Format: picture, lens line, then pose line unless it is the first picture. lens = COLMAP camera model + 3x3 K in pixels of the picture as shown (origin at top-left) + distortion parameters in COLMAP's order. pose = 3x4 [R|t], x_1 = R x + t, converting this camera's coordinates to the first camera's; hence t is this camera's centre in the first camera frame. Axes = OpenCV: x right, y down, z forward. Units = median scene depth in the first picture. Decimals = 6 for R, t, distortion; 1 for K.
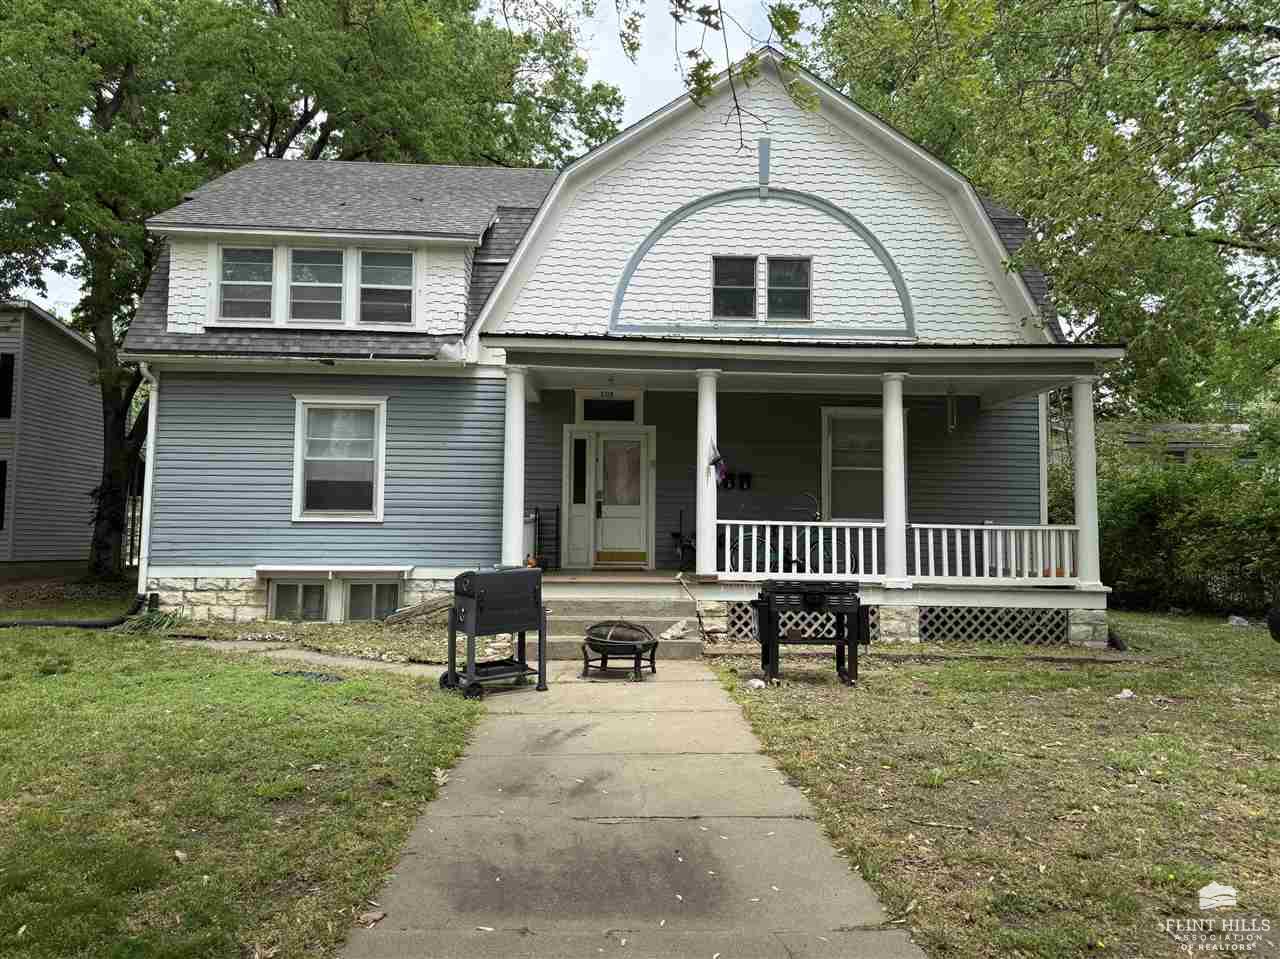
lens RADIAL K [[893.8, 0, 642.0], [0, 893.8, 477.1], [0, 0, 1]] dist [0.026481, -0.013149]
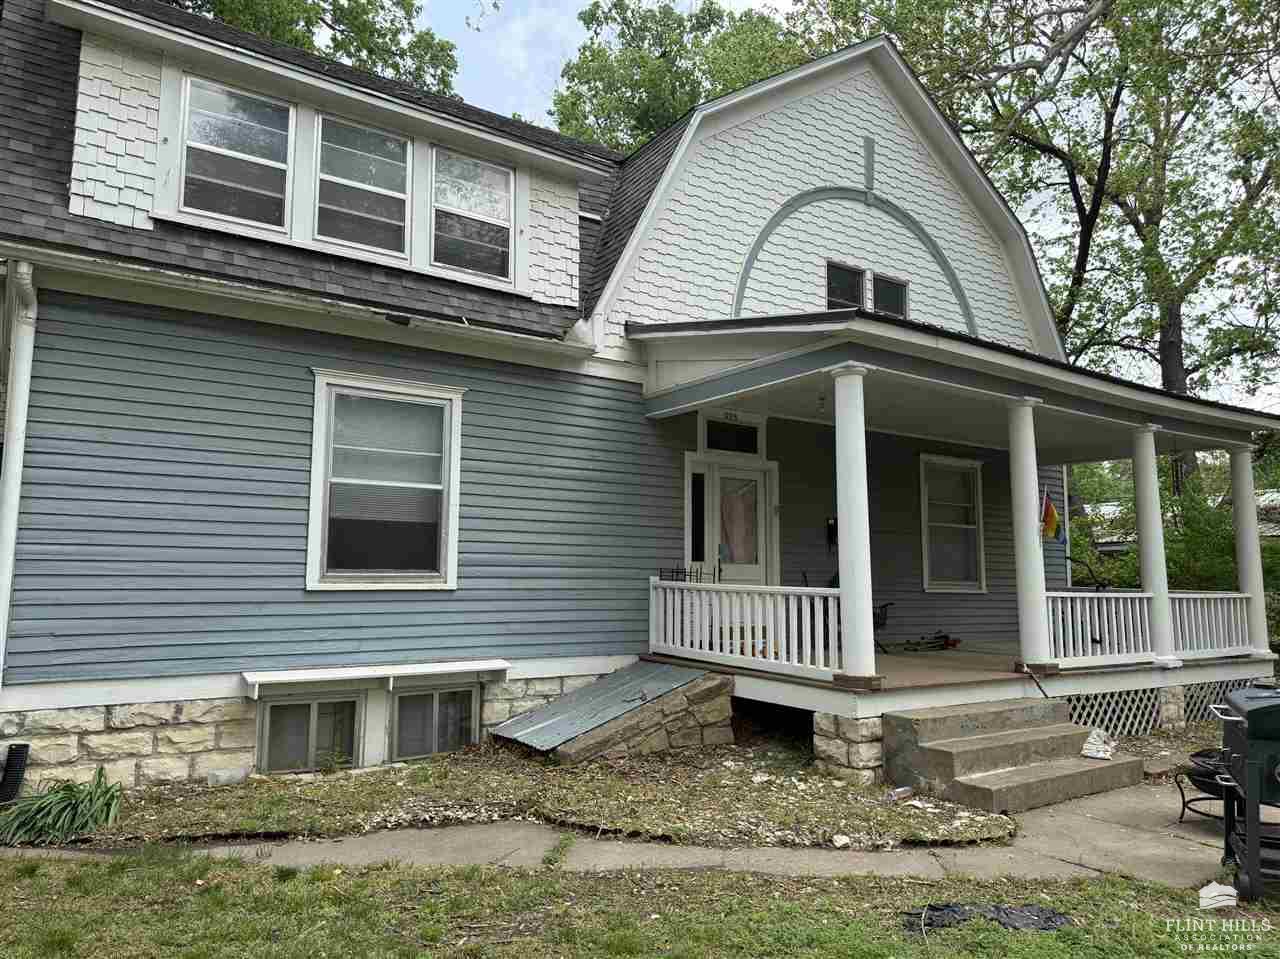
lens RADIAL K [[893.8, 0, 639.9], [0, 893.8, 485.0], [0, 0, 1]] dist [0.026481, -0.013149]
pose [[0.855613, 0.052245, 0.514973, -0.501627], [-0.031069, 0.998283, -0.049658, 0.004952], [-0.516683, 0.026489, 0.855767, 0.406580]]
